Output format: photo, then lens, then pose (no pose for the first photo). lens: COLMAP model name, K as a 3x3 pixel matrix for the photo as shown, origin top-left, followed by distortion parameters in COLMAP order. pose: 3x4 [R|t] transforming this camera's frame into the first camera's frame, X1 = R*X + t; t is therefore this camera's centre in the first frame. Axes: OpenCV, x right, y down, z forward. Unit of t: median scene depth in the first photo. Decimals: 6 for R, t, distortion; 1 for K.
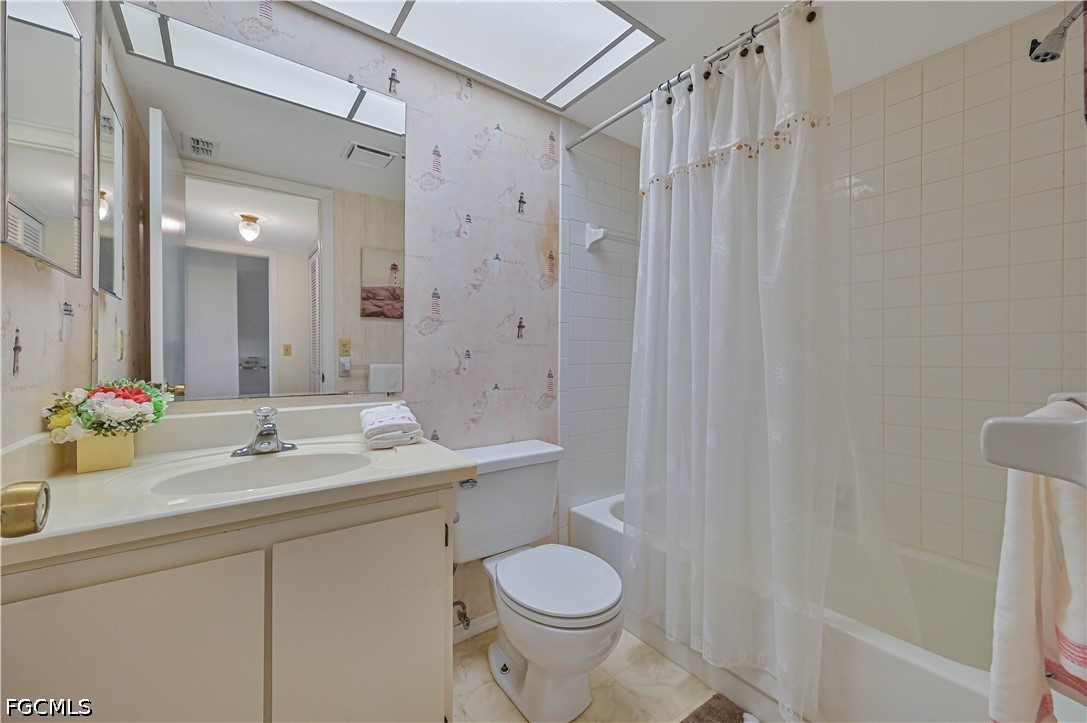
lens RADIAL K [[436.2, 0, 548.4], [0, 436.2, 346.6], [0, 0, 1]] dist [0.000048, 0.000094]
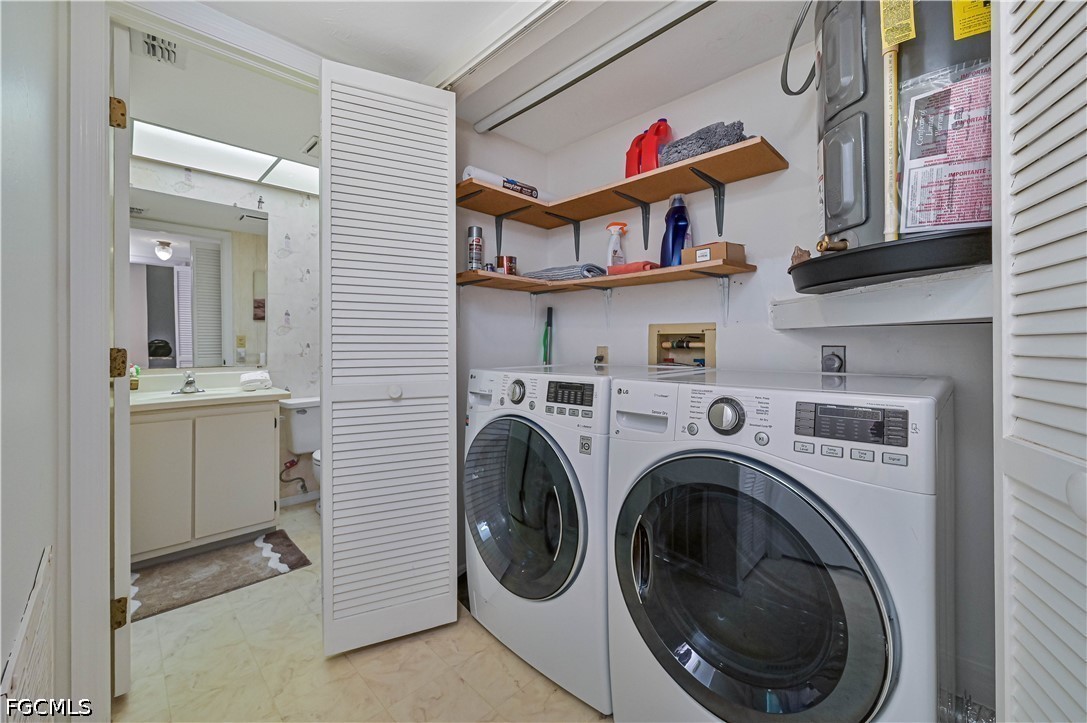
lens RADIAL K [[436.2, 0, 546.6], [0, 436.2, 336.5], [0, 0, 1]] dist [0.000726, 0.000064]
pose [[0.989500, -0.002416, 0.144516, 0.540388], [0.002741, 0.999994, -0.002051, -0.014410], [-0.144510, 0.002426, 0.989500, -0.952557]]
